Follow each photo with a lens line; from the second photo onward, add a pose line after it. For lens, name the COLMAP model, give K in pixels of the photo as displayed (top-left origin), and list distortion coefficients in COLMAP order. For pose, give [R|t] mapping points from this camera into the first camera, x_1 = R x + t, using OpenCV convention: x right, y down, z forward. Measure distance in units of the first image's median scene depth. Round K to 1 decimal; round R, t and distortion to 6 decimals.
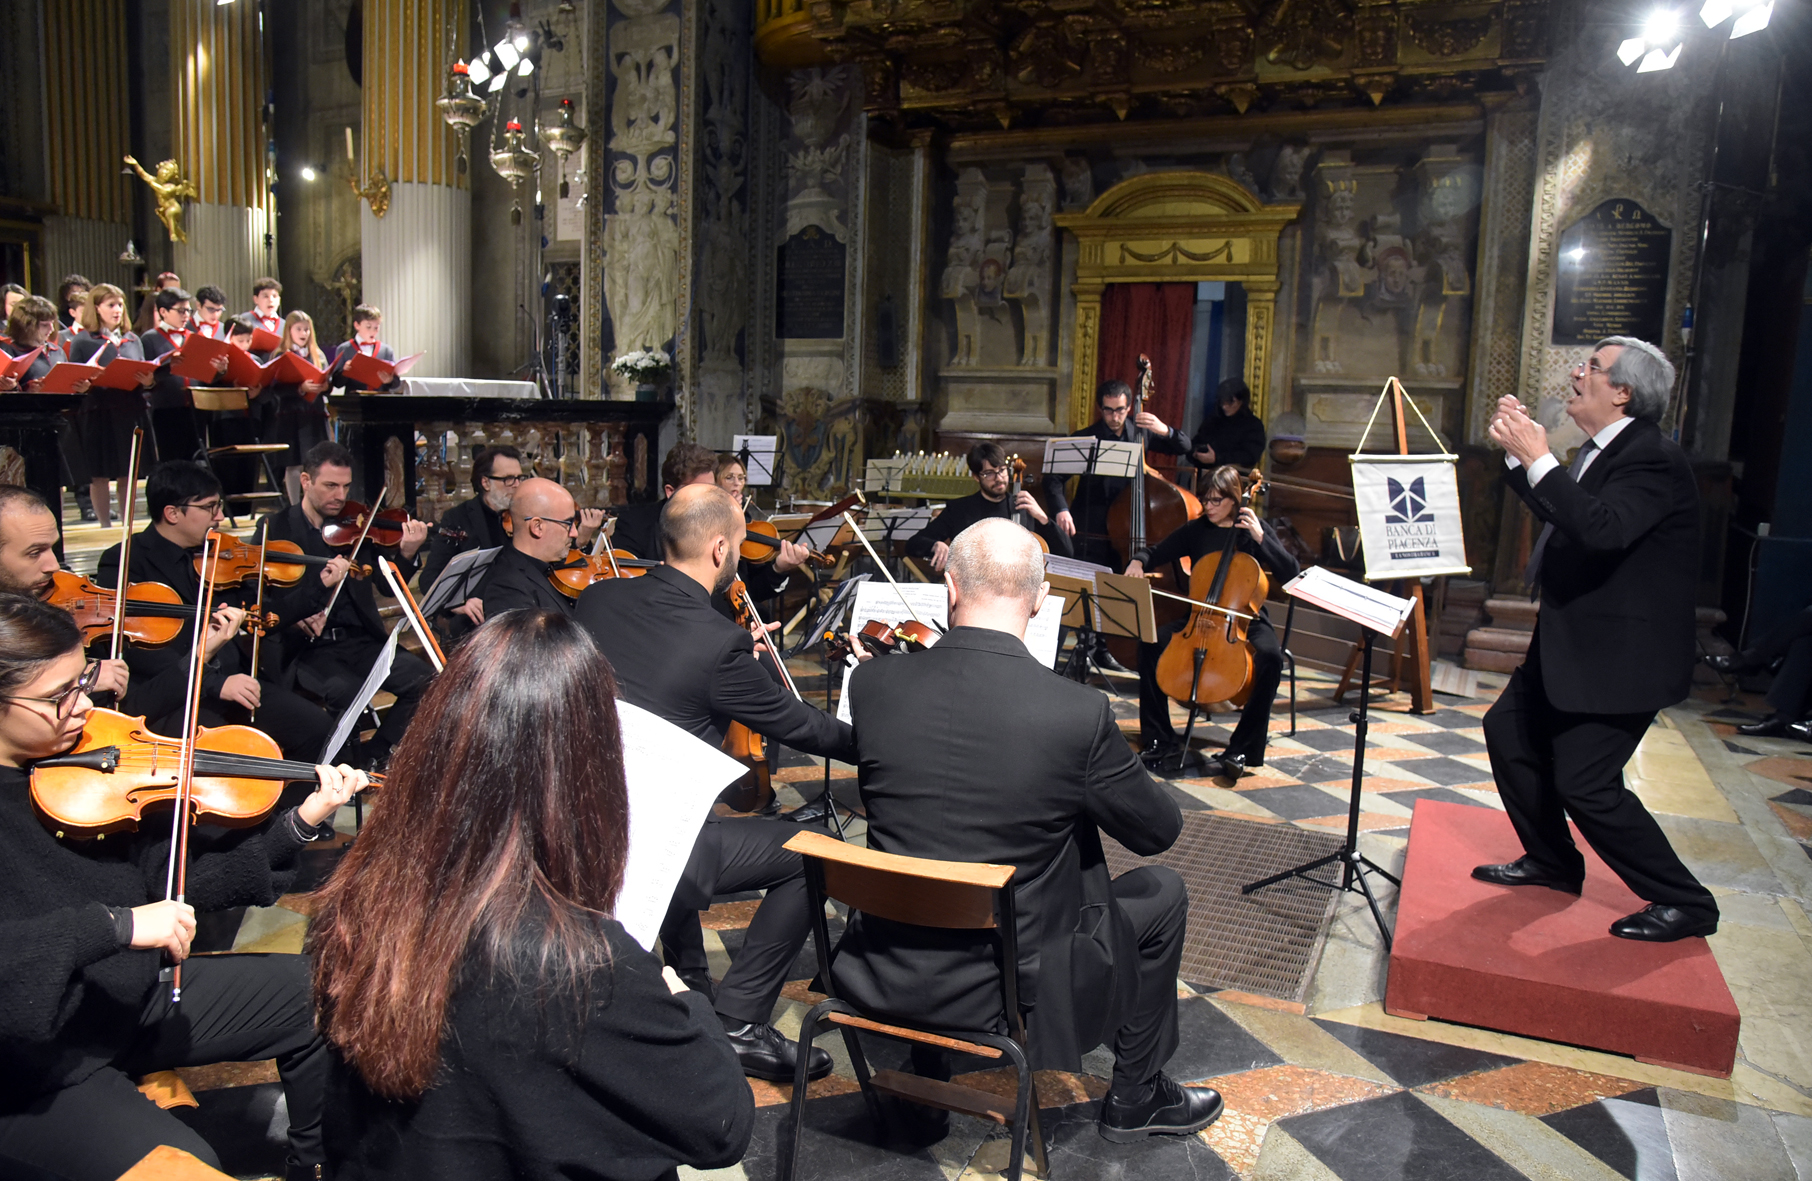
lens RADIAL K [[1273.6, 0, 901.5], [0, 1273.6, 595.0], [0, 0, 1]] dist [-0.049833, -0.001796]
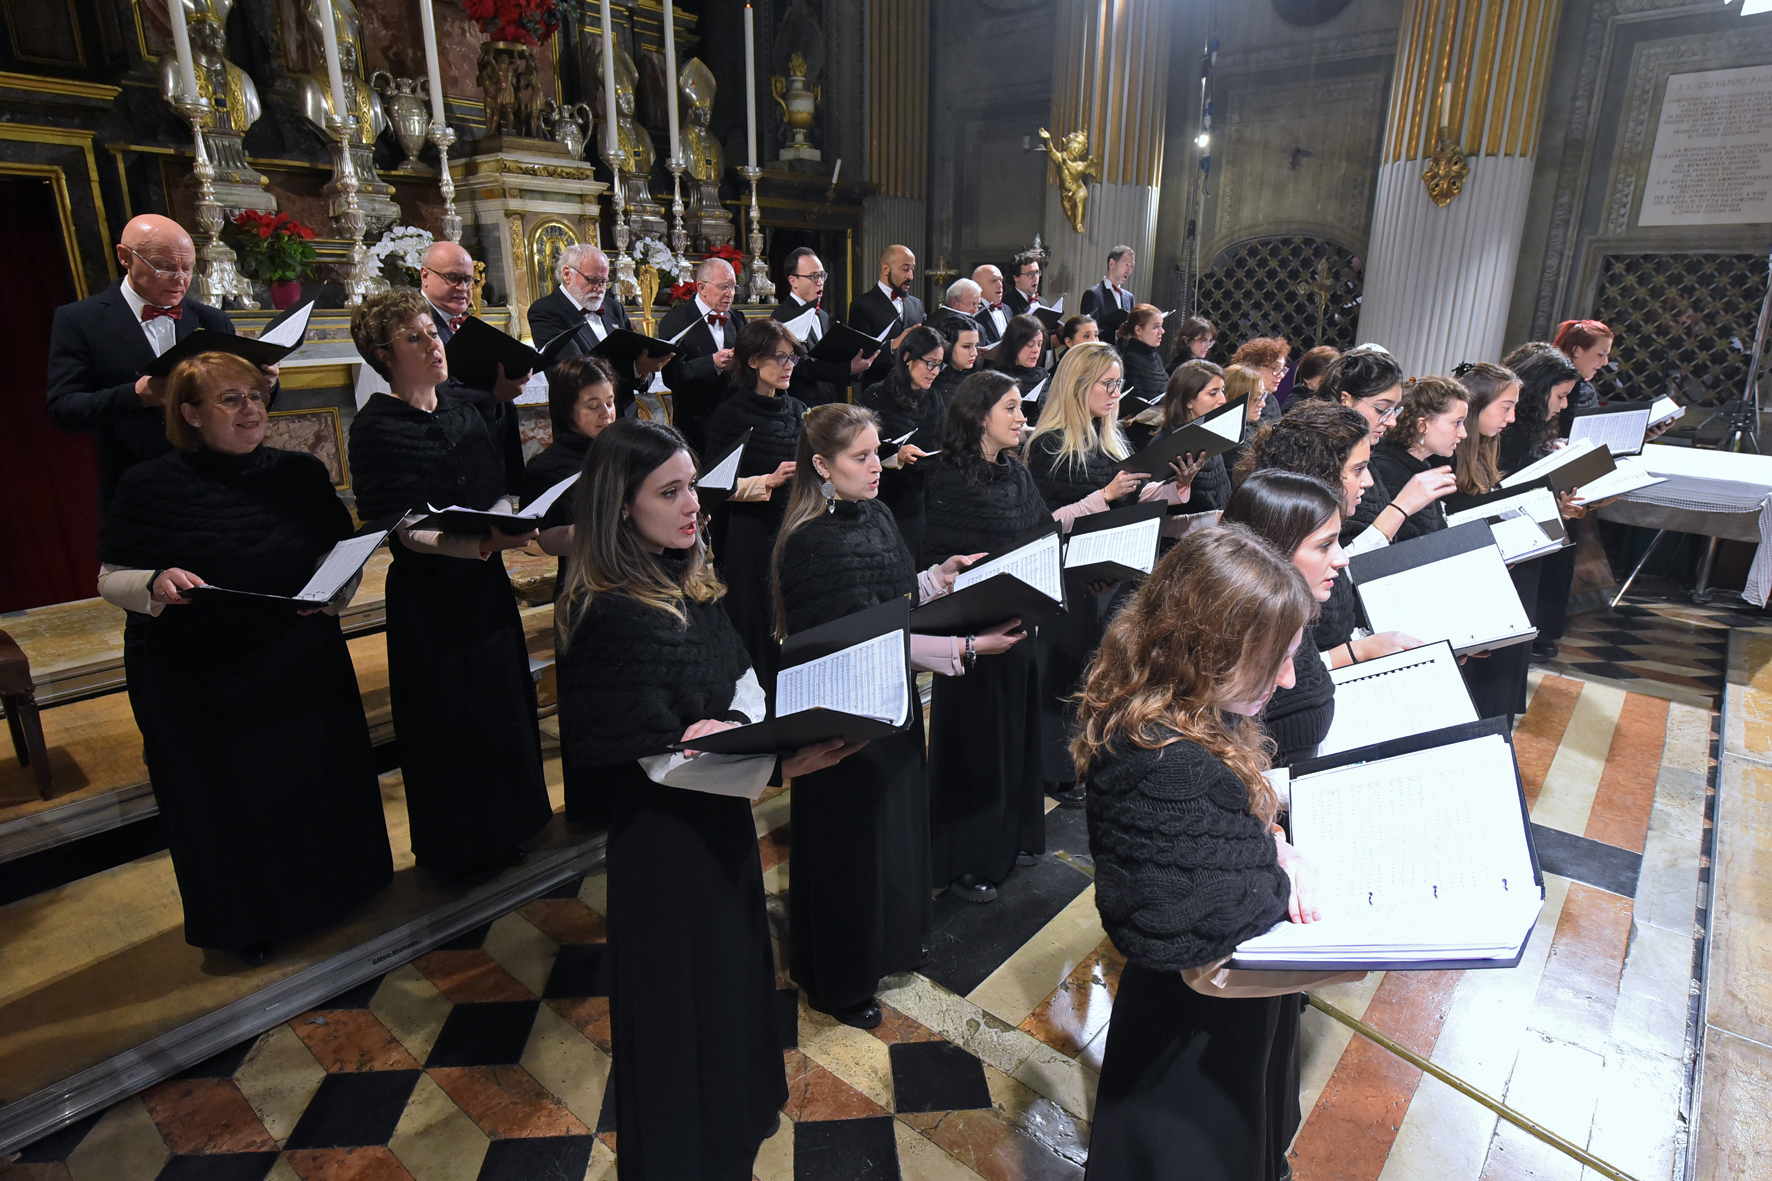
lens RADIAL K [[1014.1, 0, 887.7], [0, 1014.1, 586.4], [0, 0, 1]] dist [-0.000610, 0.002947]
pose [[0.971867, 0.048033, -0.230579, -0.535920], [-0.016826, 0.990642, 0.135445, -0.135257], [0.234927, -0.127755, 0.963581, 0.270666]]
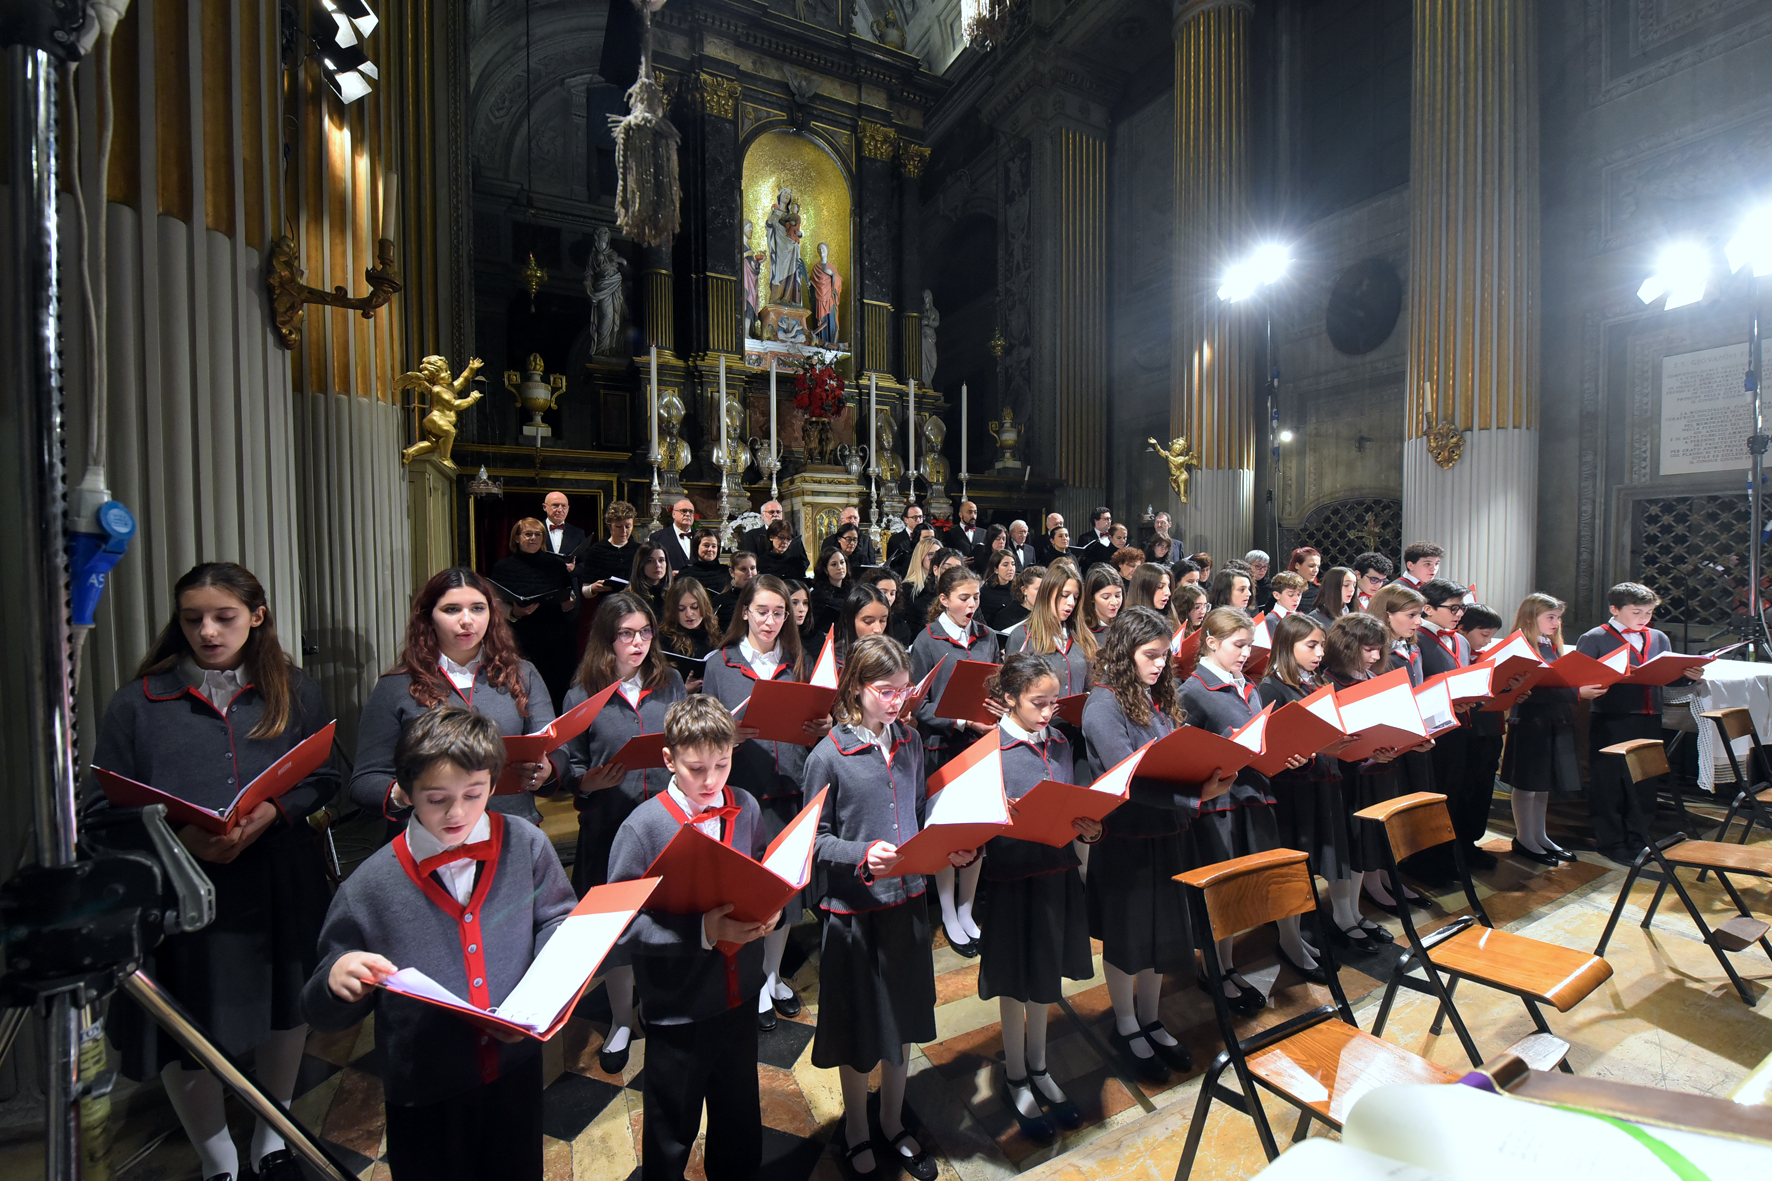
lens RADIAL K [[729.8, 0, 879.5], [0, 729.8, 584.0], [0, 0, 1]] dist [-0.003962, -0.001001]
pose [[0.793575, -0.009839, -0.608393, -0.383509], [-0.065576, 0.992663, -0.101589, -0.112173], [0.604928, 0.120515, 0.787107, 0.267508]]
